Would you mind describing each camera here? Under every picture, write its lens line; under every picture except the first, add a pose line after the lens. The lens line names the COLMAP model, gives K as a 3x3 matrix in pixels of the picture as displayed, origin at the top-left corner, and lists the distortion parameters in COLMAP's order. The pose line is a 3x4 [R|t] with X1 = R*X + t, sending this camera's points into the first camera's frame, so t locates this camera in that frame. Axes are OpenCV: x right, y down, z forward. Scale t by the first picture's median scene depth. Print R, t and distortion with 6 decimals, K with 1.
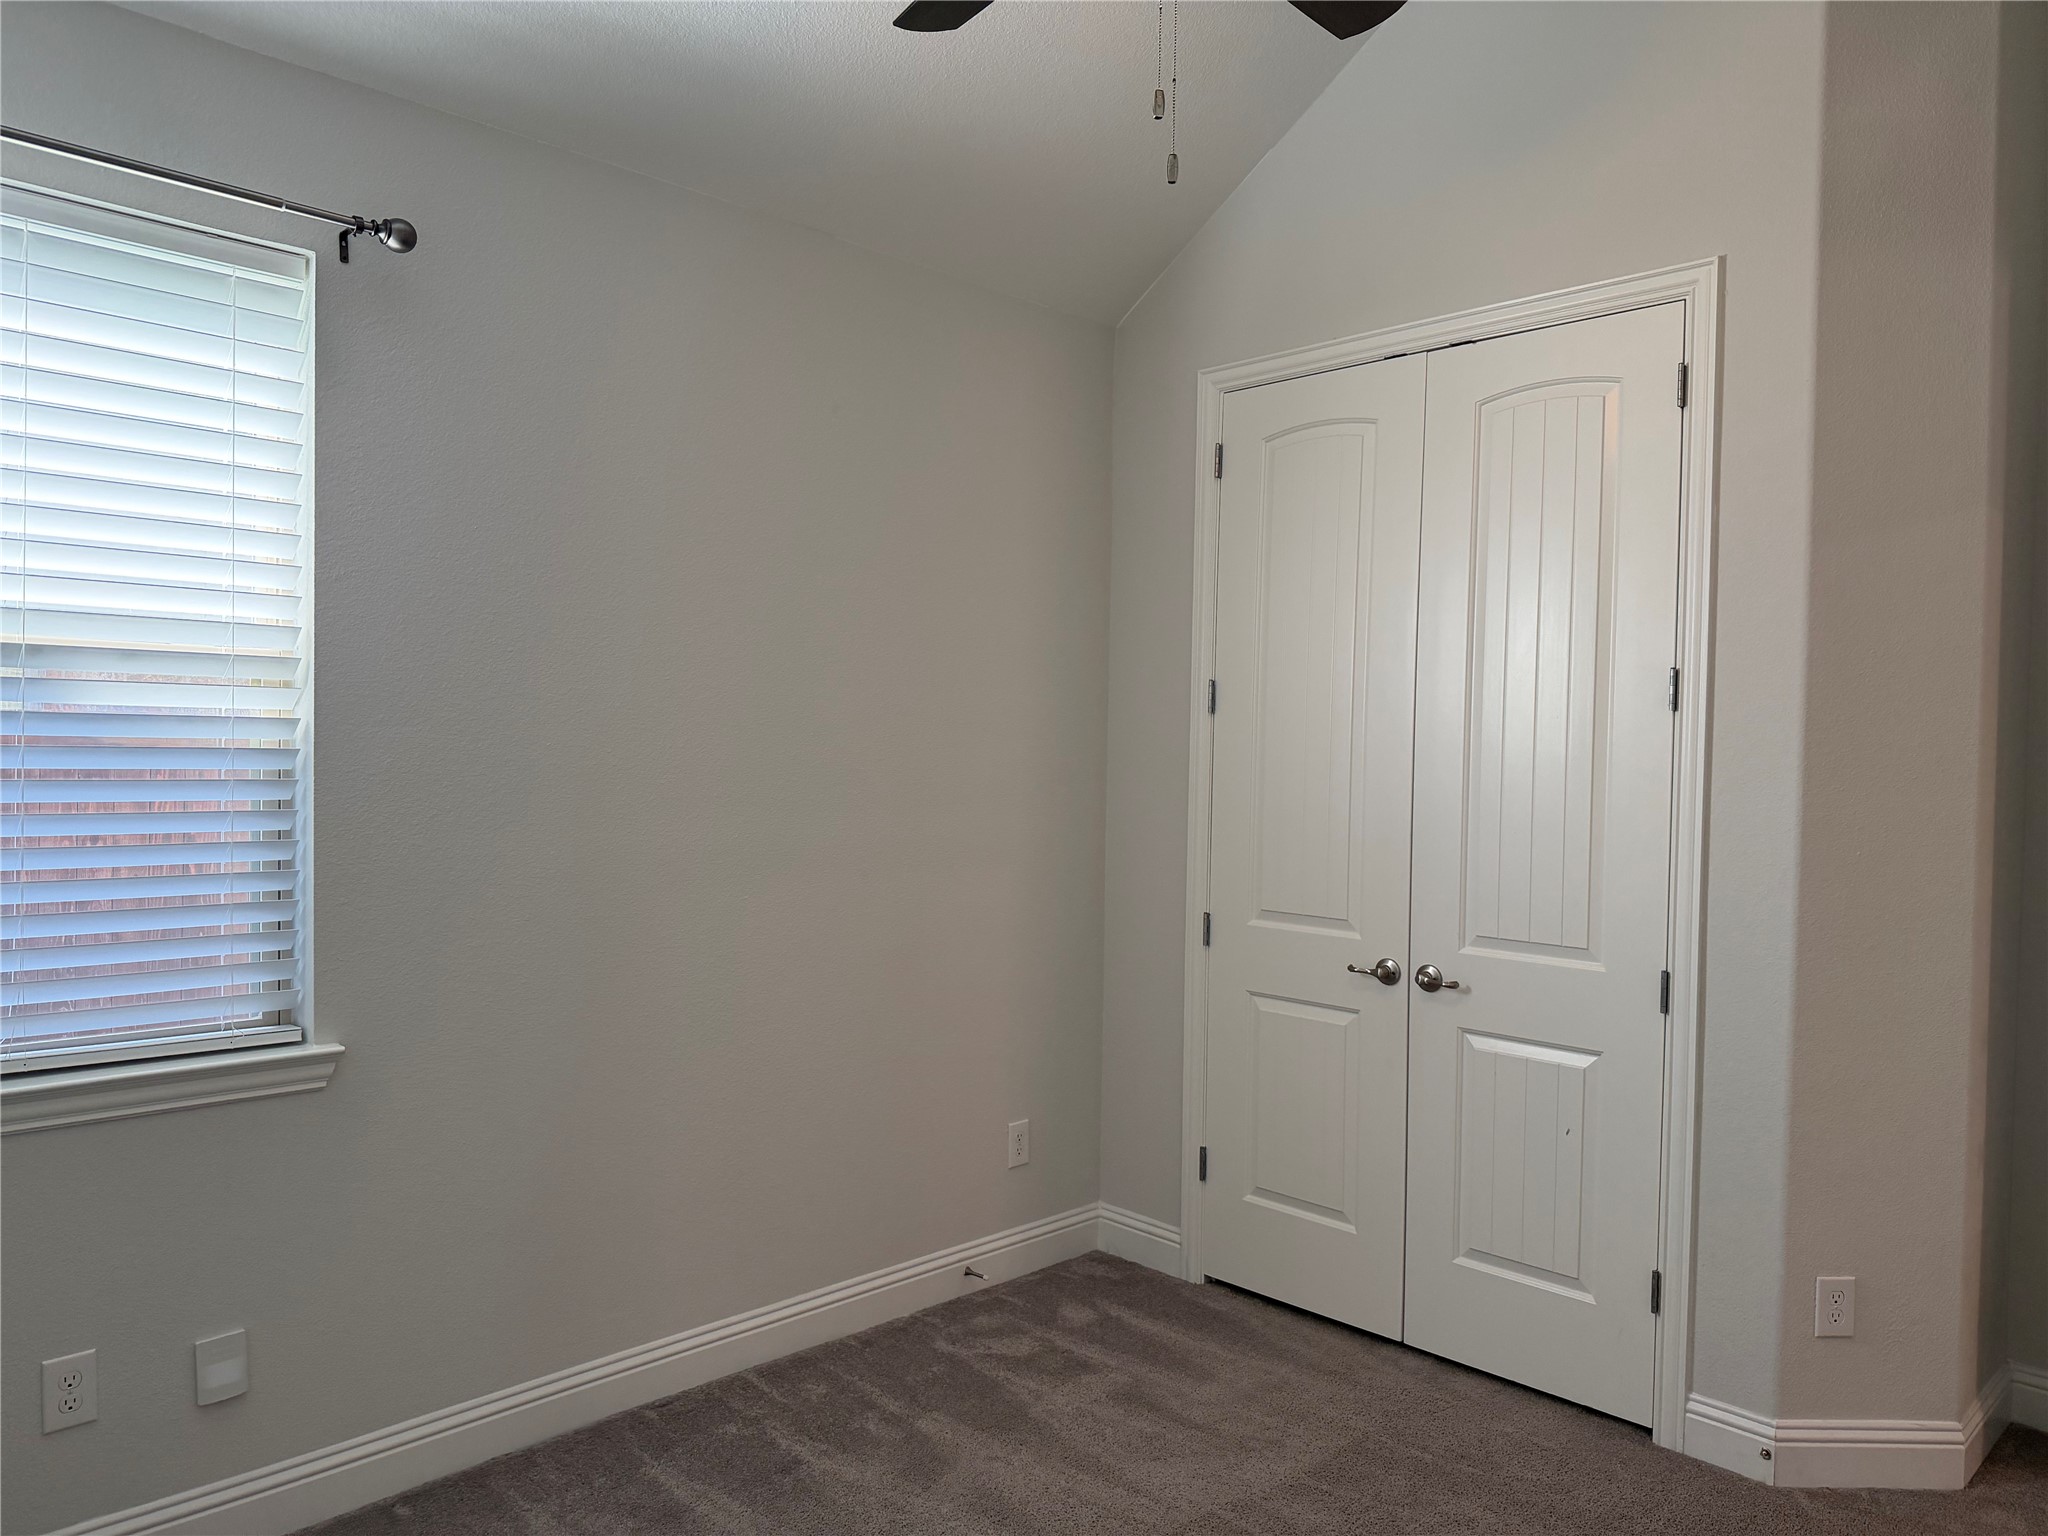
lens RADIAL K [[1480.2, 0, 1014.7], [0, 1480.2, 769.9], [0, 0, 1]] dist [0.055689, -0.058068]
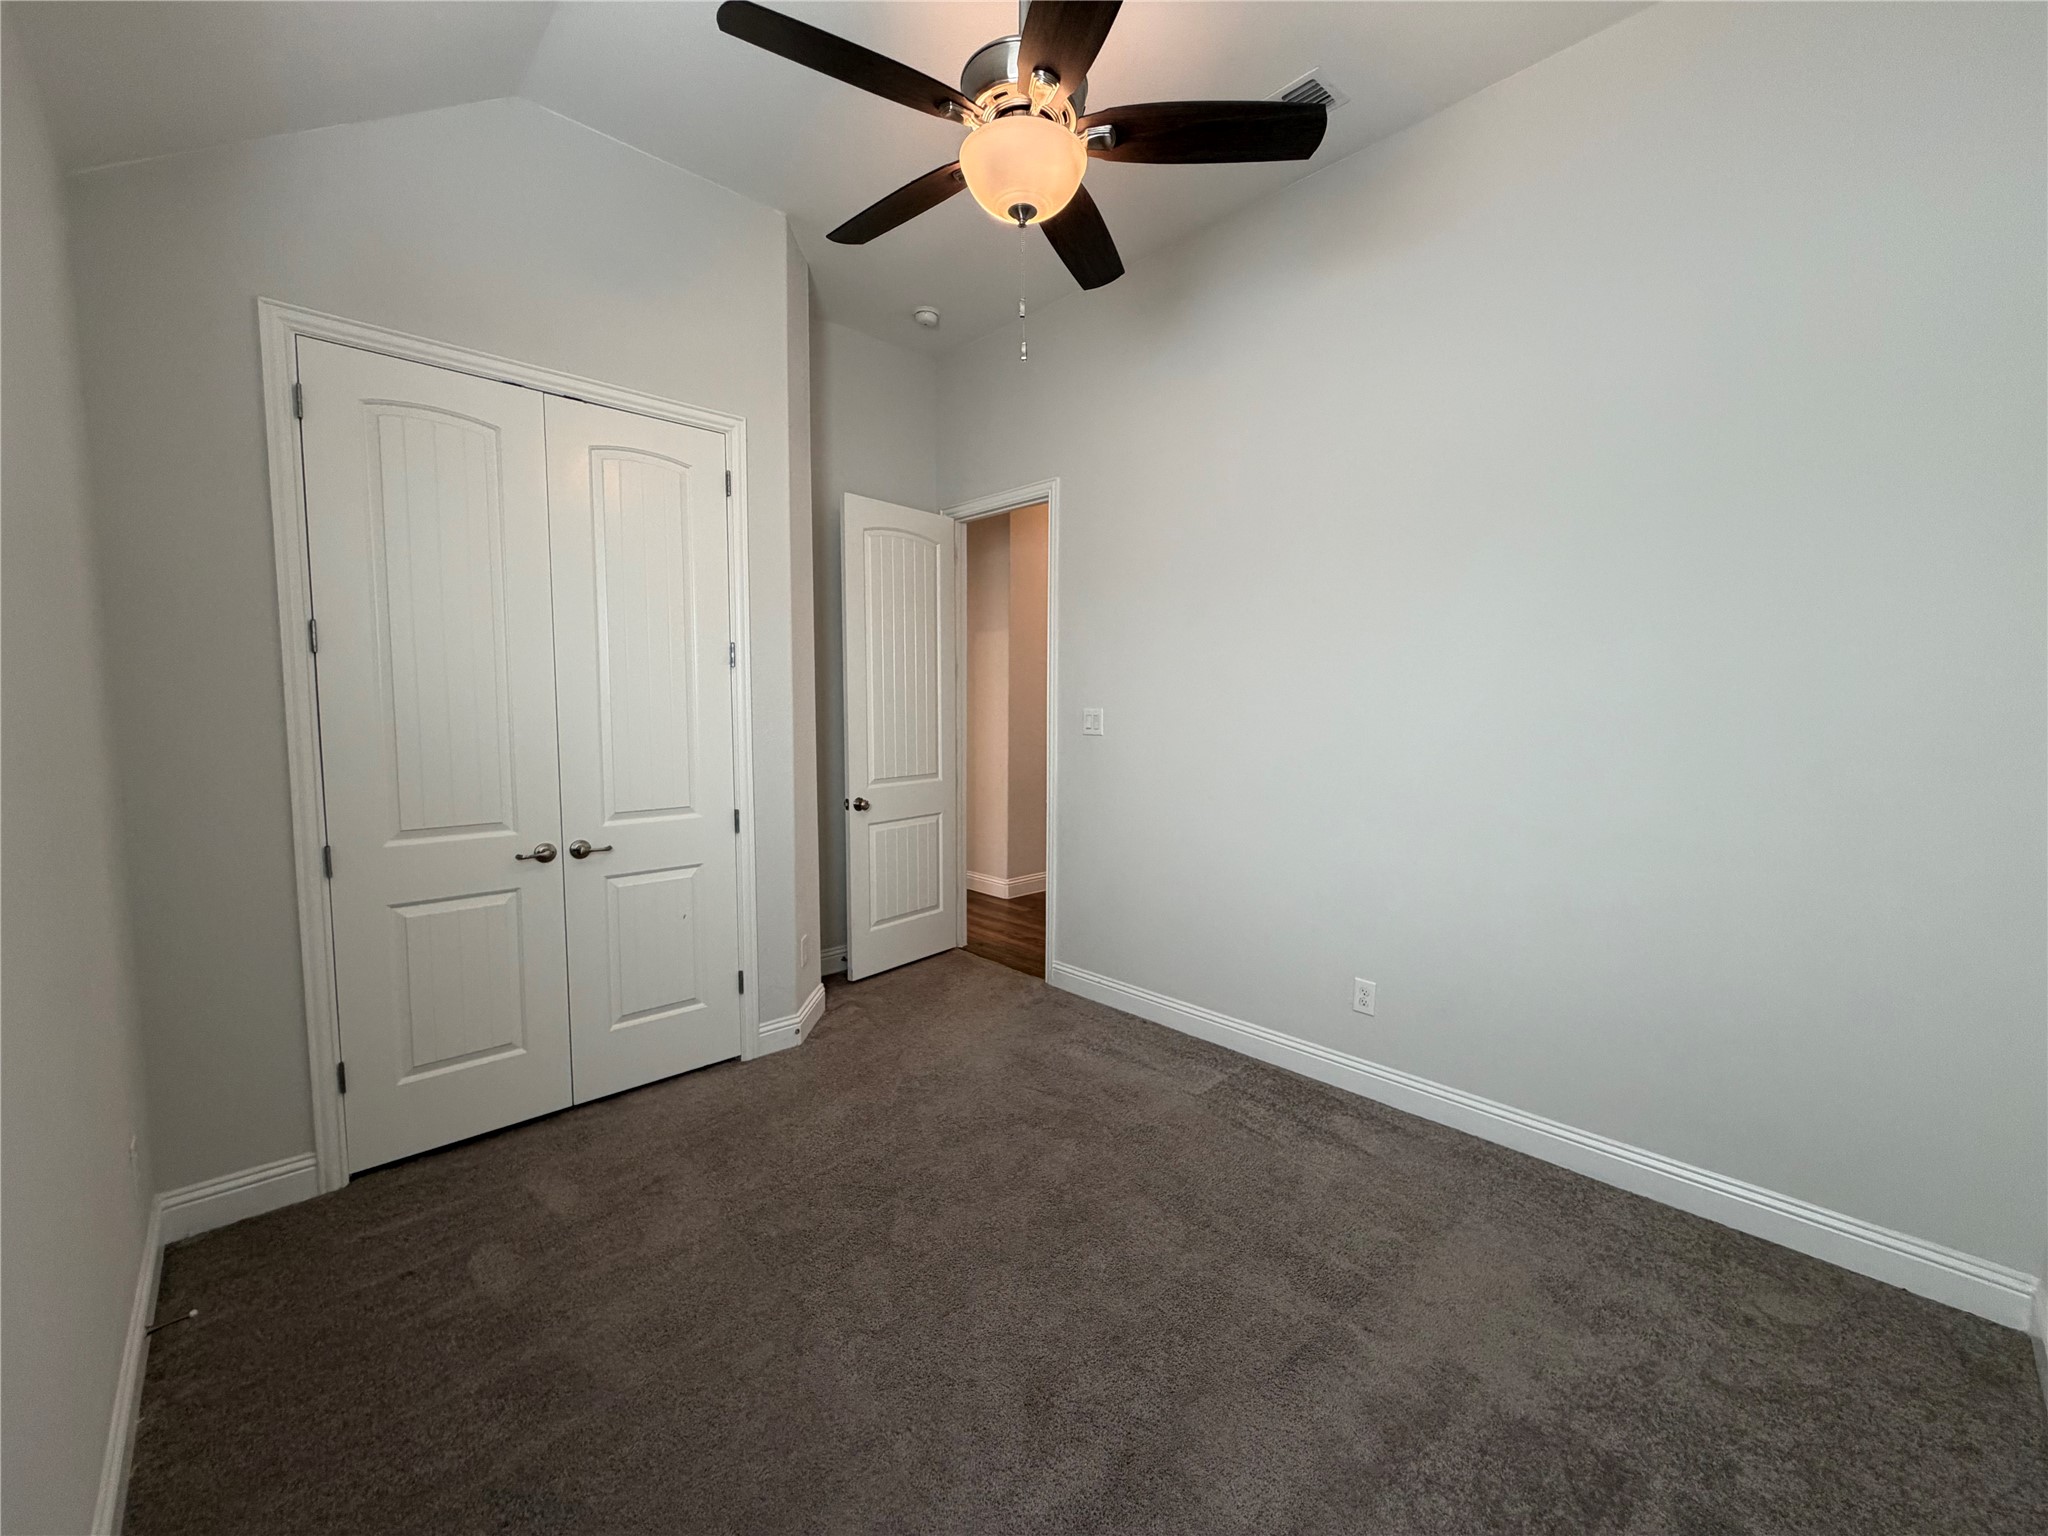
lens RADIAL K [[804.8, 0, 1022.6], [0, 804.8, 761.8], [0, 0, 1]] dist [0.039186, 0.000007]
pose [[0.039049, -0.092387, 0.994957, -0.468168], [0.015903, 0.995648, 0.091827, -0.009600], [-0.999111, 0.012237, 0.040349, 0.529614]]
